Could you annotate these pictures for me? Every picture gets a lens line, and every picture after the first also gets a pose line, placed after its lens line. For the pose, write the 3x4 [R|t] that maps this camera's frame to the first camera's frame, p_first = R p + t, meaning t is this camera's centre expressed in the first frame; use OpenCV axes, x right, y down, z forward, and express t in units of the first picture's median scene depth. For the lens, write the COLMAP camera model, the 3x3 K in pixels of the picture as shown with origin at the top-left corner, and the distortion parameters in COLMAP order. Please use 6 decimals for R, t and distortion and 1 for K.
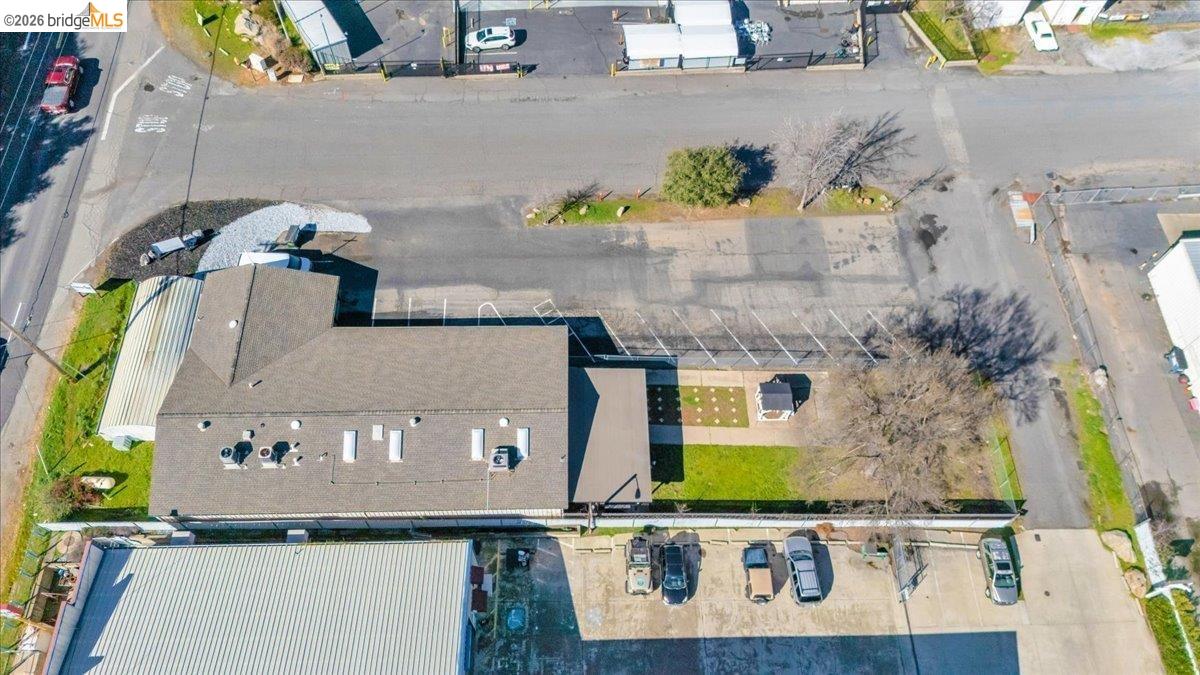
lens RADIAL K [[878.1, 0, 594.6], [0, 878.1, 331.0], [0, 0, 1]] dist [0.019207, -0.023458]
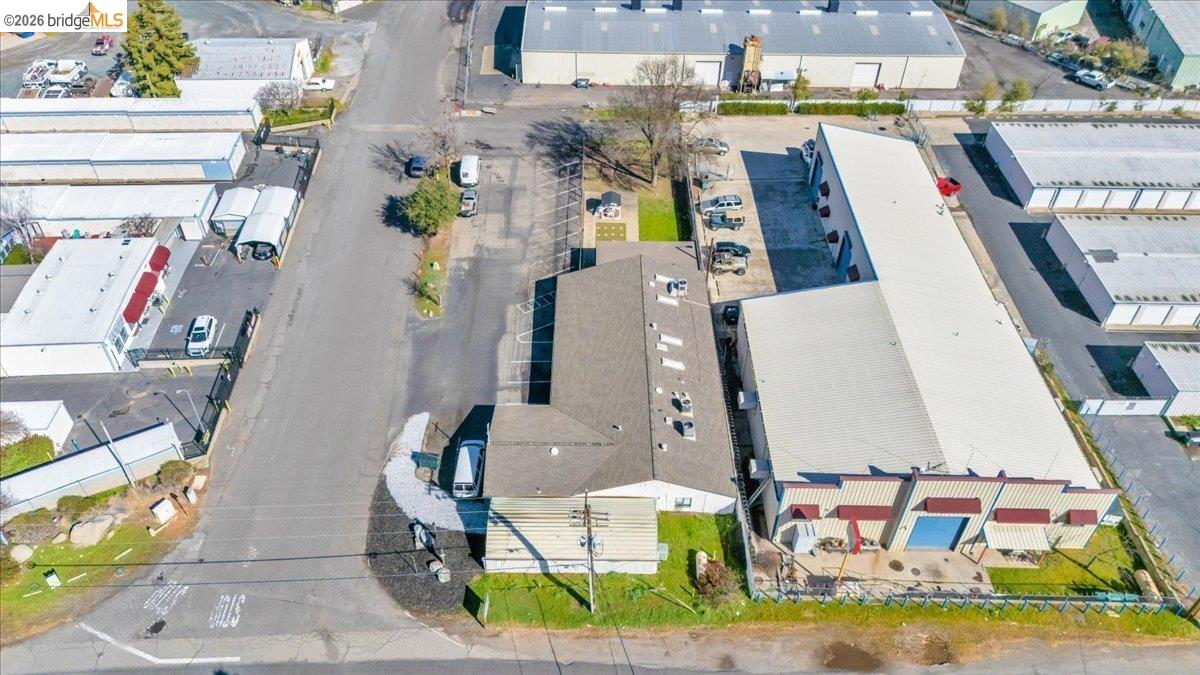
lens RADIAL K [[878.1, 0, 595.6], [0, 878.1, 337.1], [0, 0, 1]] dist [0.019207, -0.023458]
pose [[0.023074, -0.683614, 0.729479, -1.008512], [0.862389, 0.382719, 0.331378, -0.341659], [-0.505720, 0.621449, 0.598372, 0.238243]]
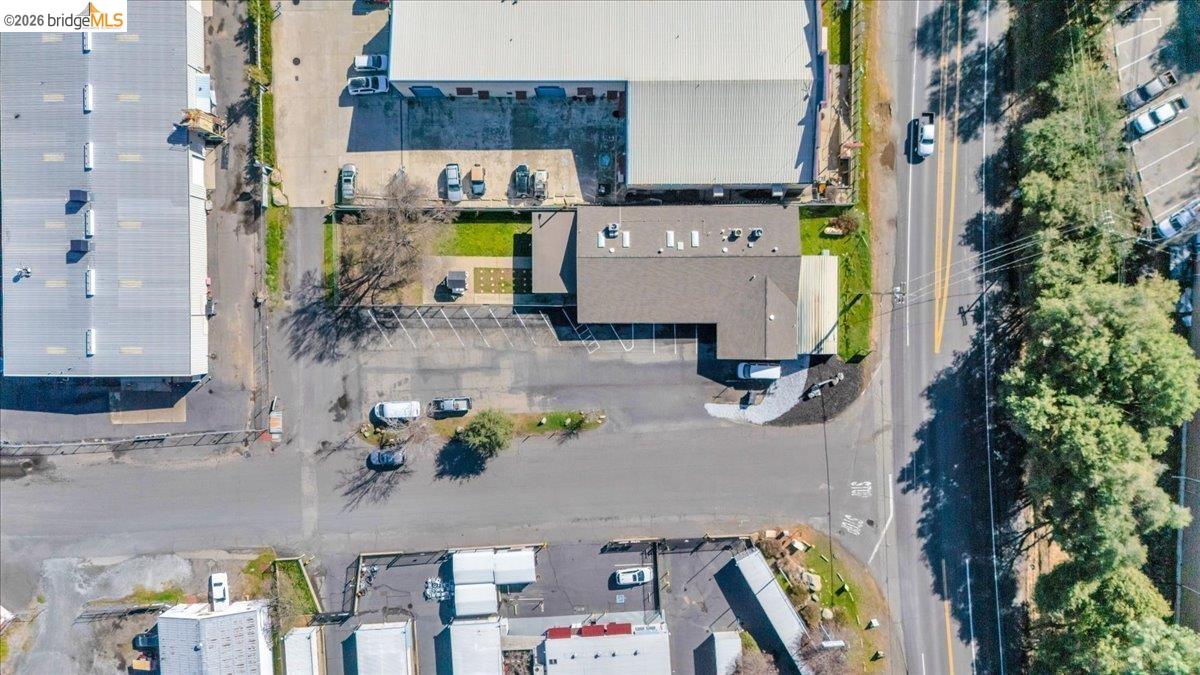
lens RADIAL K [[878.1, 0, 597.8], [0, 878.1, 333.4], [0, 0, 1]] dist [0.019207, -0.023458]
pose [[-0.999817, -0.018119, -0.006174, -0.057555], [0.013208, -0.886449, 0.462638, -0.769548], [-0.013855, 0.462472, 0.886526, -0.458211]]
